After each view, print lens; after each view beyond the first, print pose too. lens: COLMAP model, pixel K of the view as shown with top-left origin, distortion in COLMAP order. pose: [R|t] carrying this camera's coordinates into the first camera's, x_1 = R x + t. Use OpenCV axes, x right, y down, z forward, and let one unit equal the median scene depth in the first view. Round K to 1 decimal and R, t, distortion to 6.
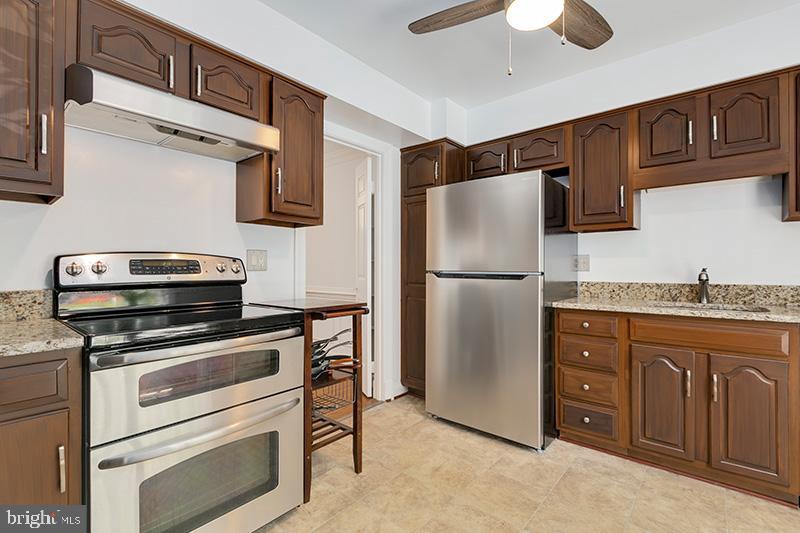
lens RADIAL K [[360.4, 0, 400.3], [0, 360.4, 266.2], [0, 0, 1]] dist [-0.006015, -0.002295]
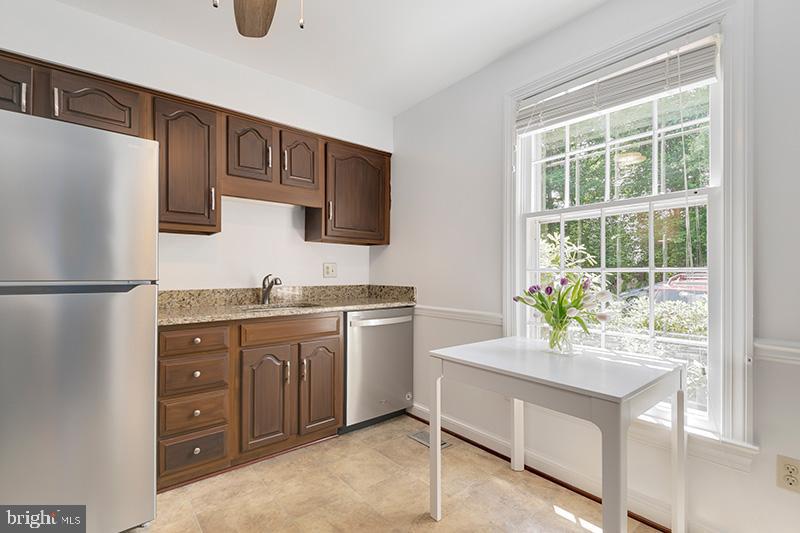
lens RADIAL K [[360.4, 0, 398.5], [0, 360.4, 271.5], [0, 0, 1]] dist [-0.006015, -0.002295]
pose [[0.175275, 0.007265, 0.984493, -0.250663], [-0.001383, 0.999974, -0.007133, 0.004411], [-0.984519, -0.000111, 0.175280, 0.383777]]
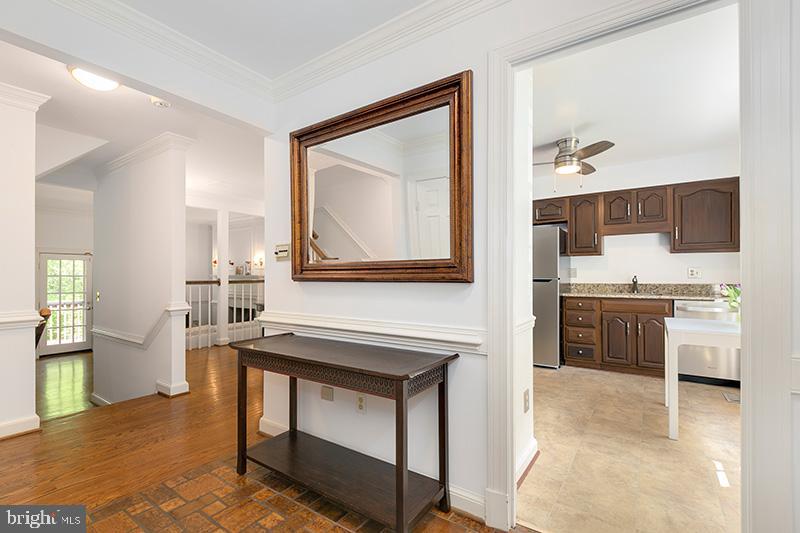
lens RADIAL K [[360.4, 0, 395.7], [0, 360.4, 272.0], [0, 0, 1]] dist [-0.006015, -0.002295]
pose [[0.995128, -0.002084, 0.098574, -0.711557], [0.002369, 0.999993, -0.002776, -0.013150], [-0.098568, 0.002996, 0.995126, -0.902181]]
